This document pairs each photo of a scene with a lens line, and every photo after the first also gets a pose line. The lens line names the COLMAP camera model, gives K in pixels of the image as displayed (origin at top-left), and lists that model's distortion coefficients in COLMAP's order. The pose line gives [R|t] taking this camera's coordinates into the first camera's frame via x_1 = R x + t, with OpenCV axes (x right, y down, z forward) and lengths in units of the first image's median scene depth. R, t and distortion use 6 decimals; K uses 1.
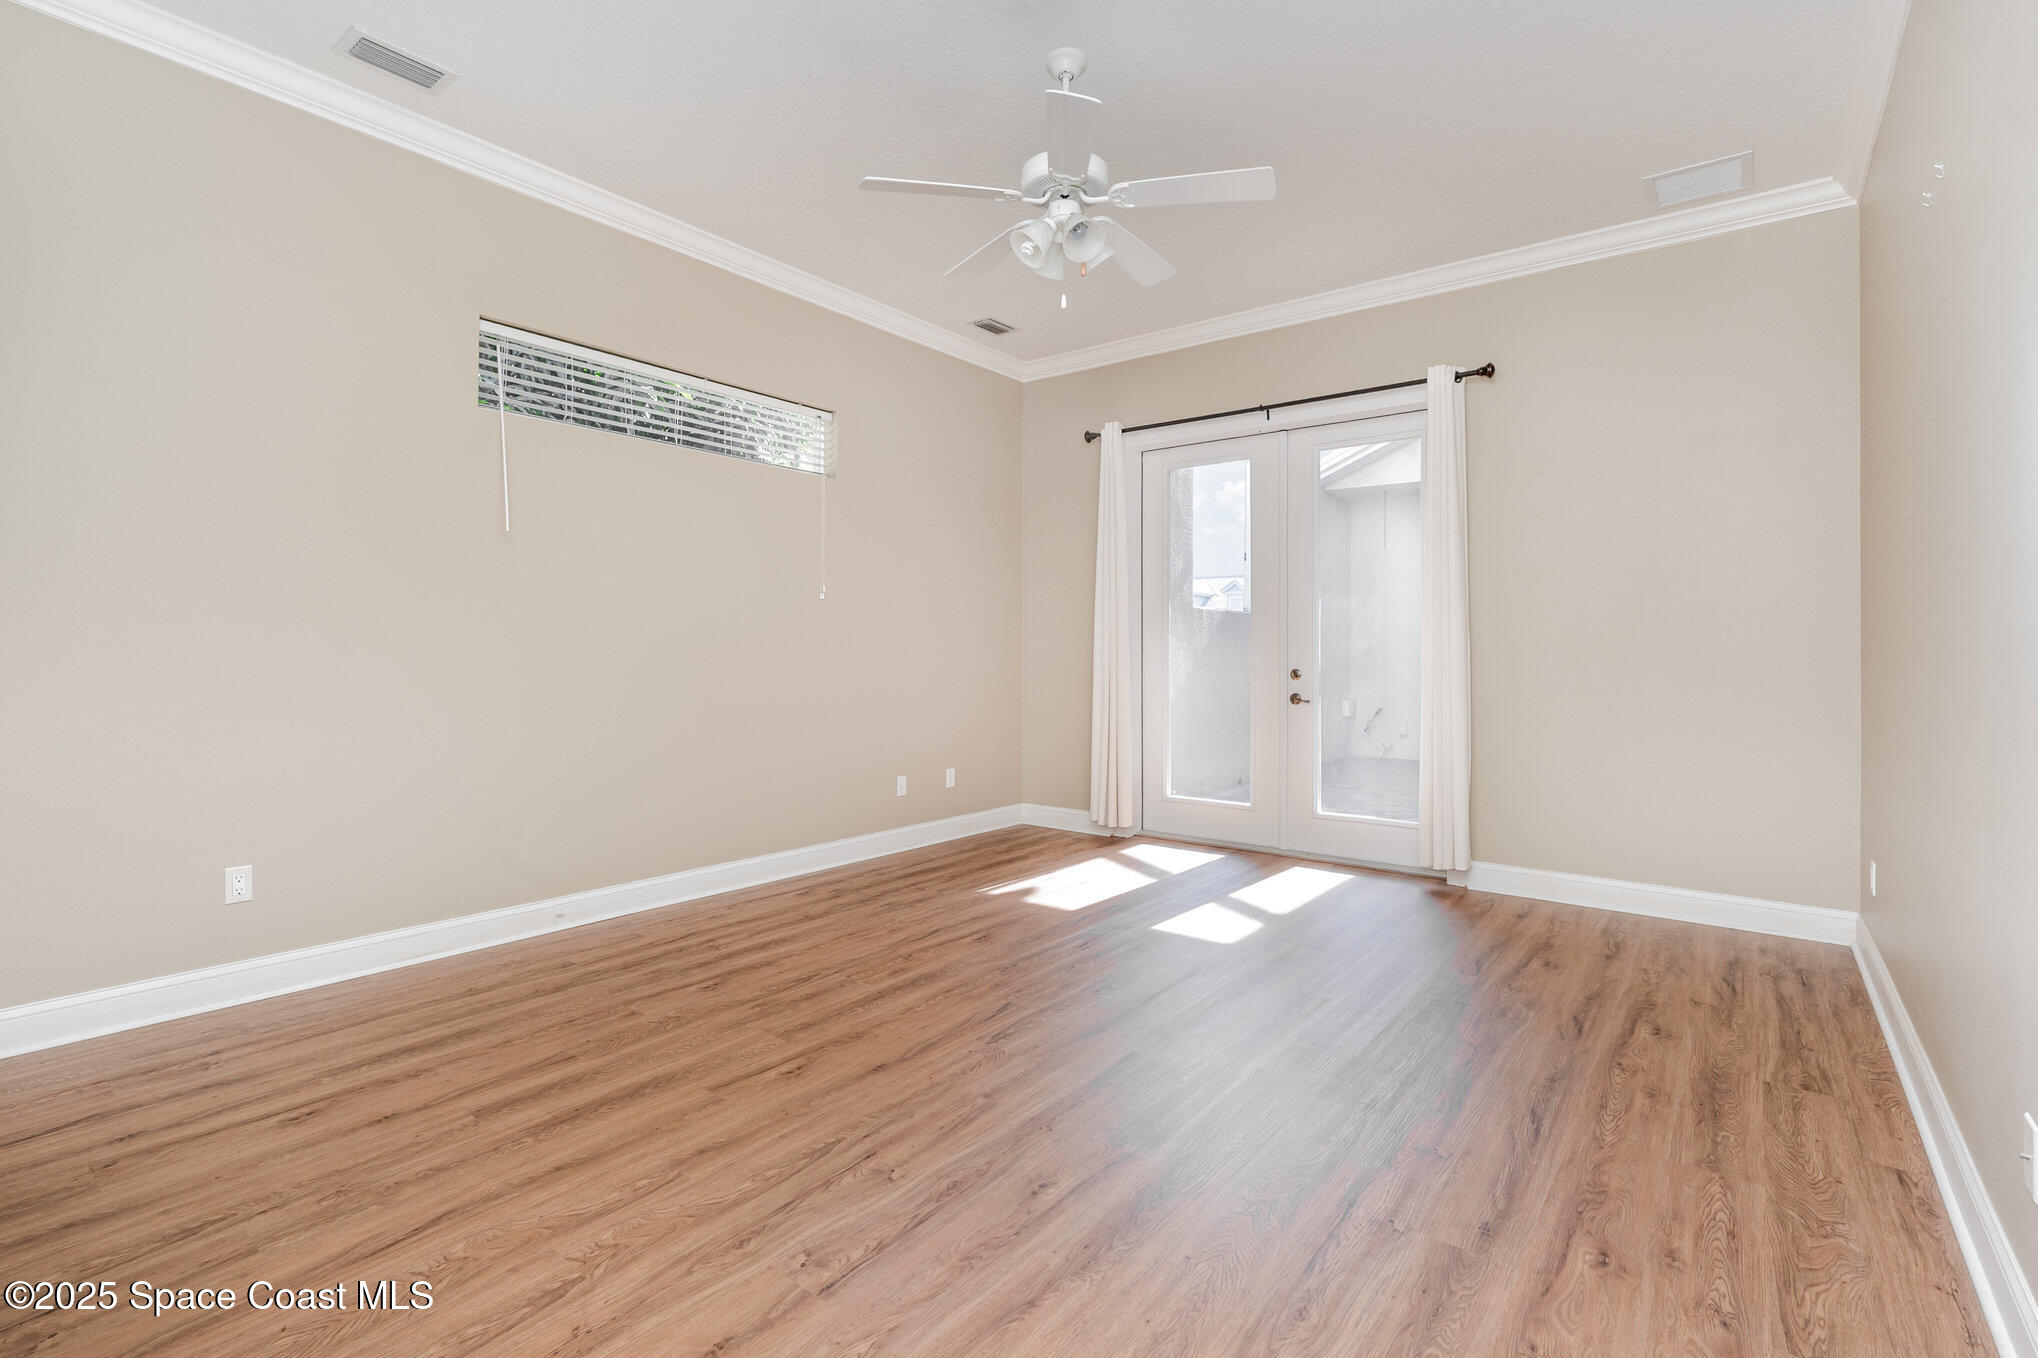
lens RADIAL K [[903.0, 0, 1027.2], [0, 903.0, 671.5], [0, 0, 1]] dist [-0.004100, 0.000612]
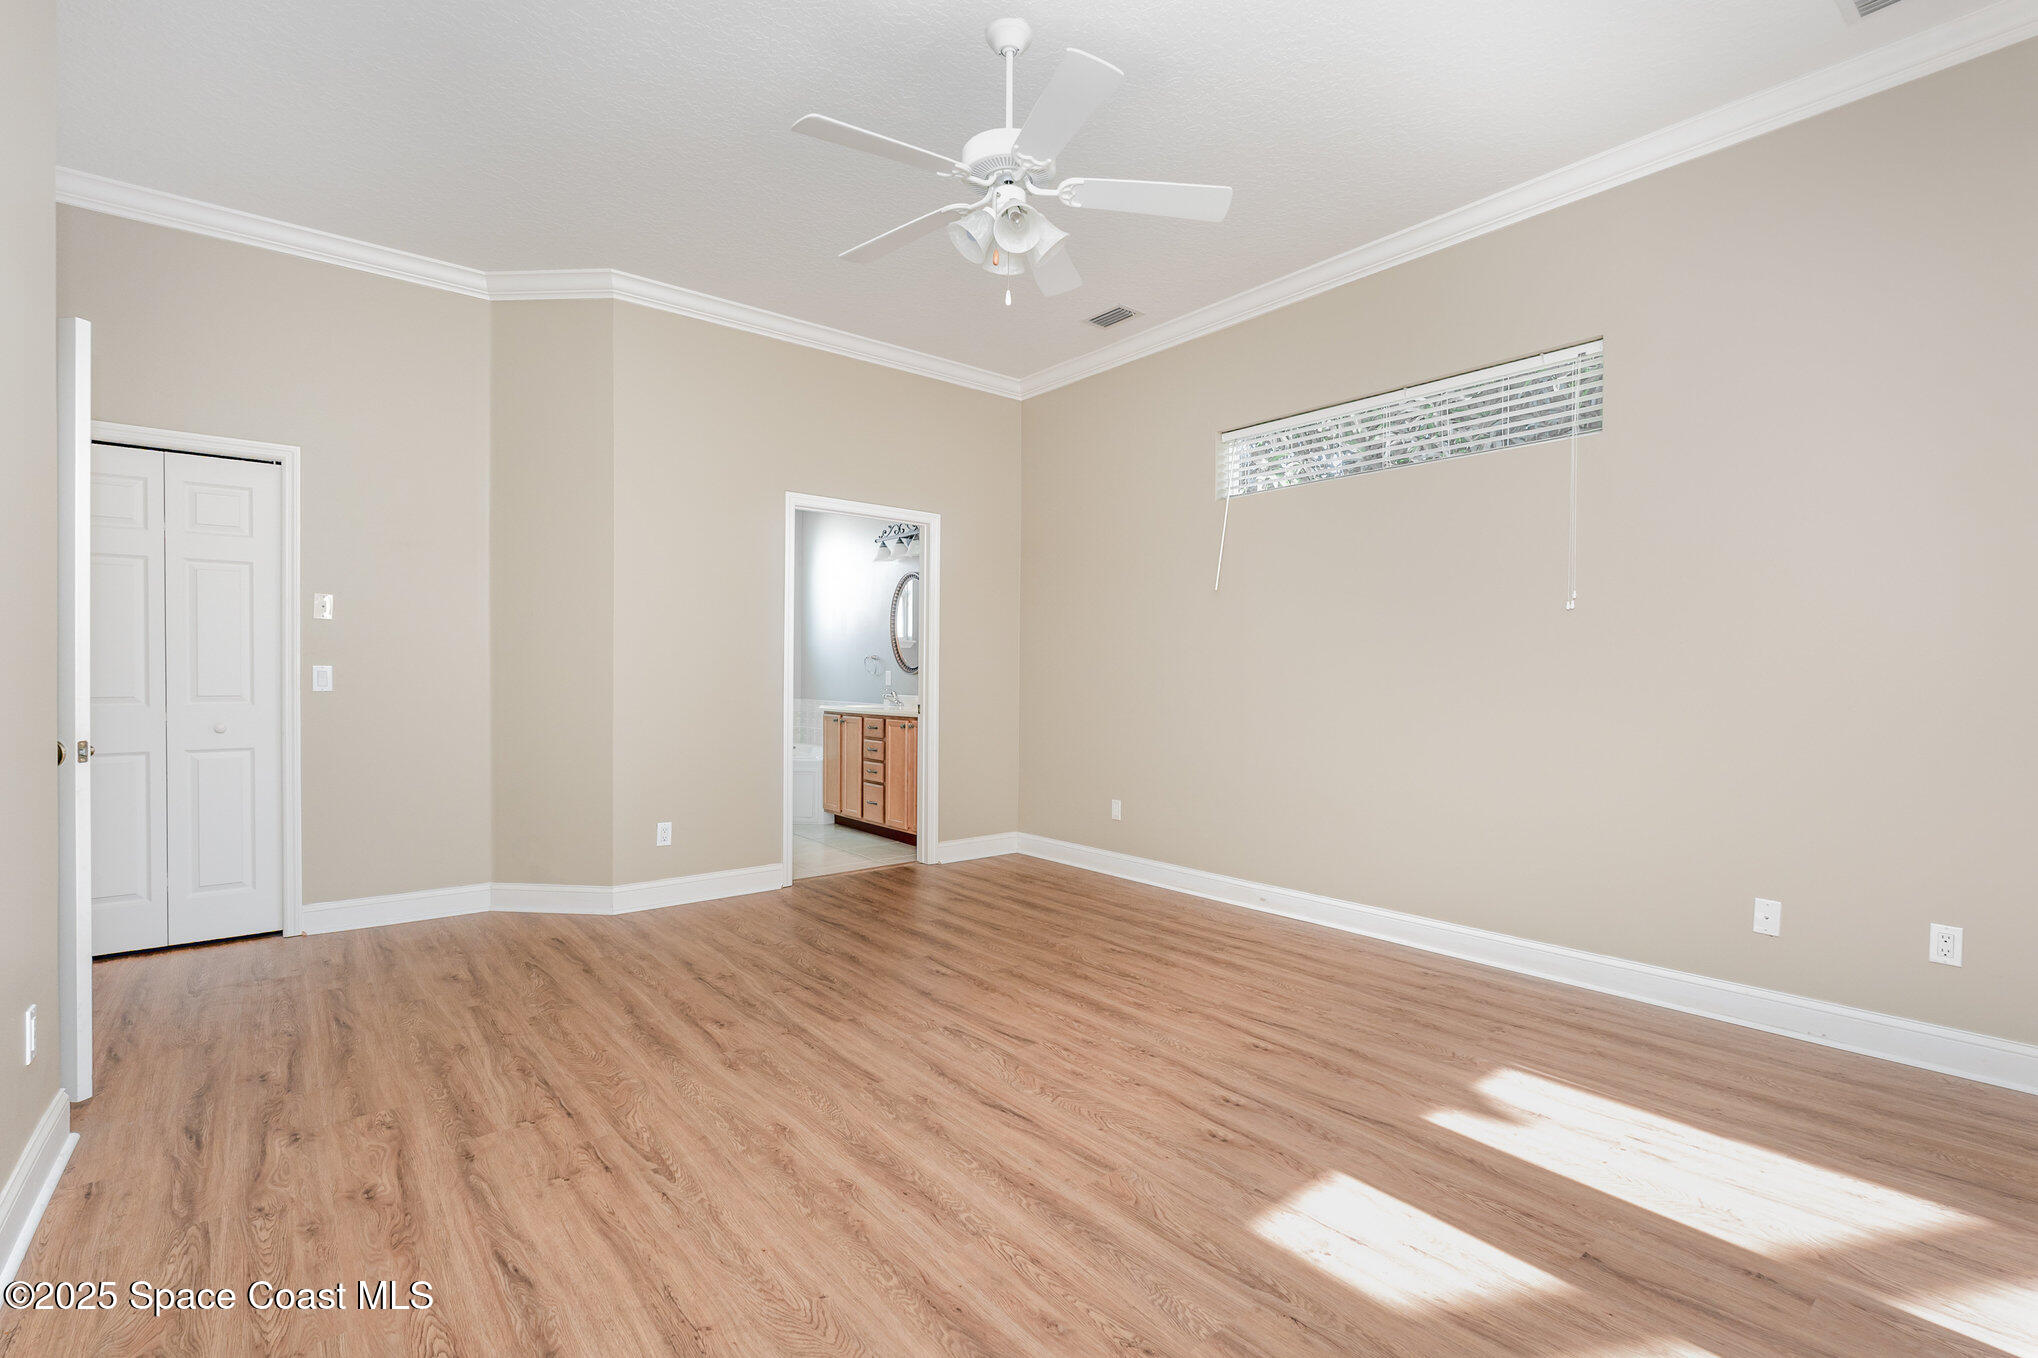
lens RADIAL K [[903.0, 0, 1024.6], [0, 903.0, 683.4], [0, 0, 1]] dist [-0.004100, 0.000612]
pose [[-0.200740, -0.000692, -0.979644, 1.006323], [-0.027468, 0.999611, 0.004923, -0.020170], [0.979259, 0.027897, -0.200681, 1.278809]]
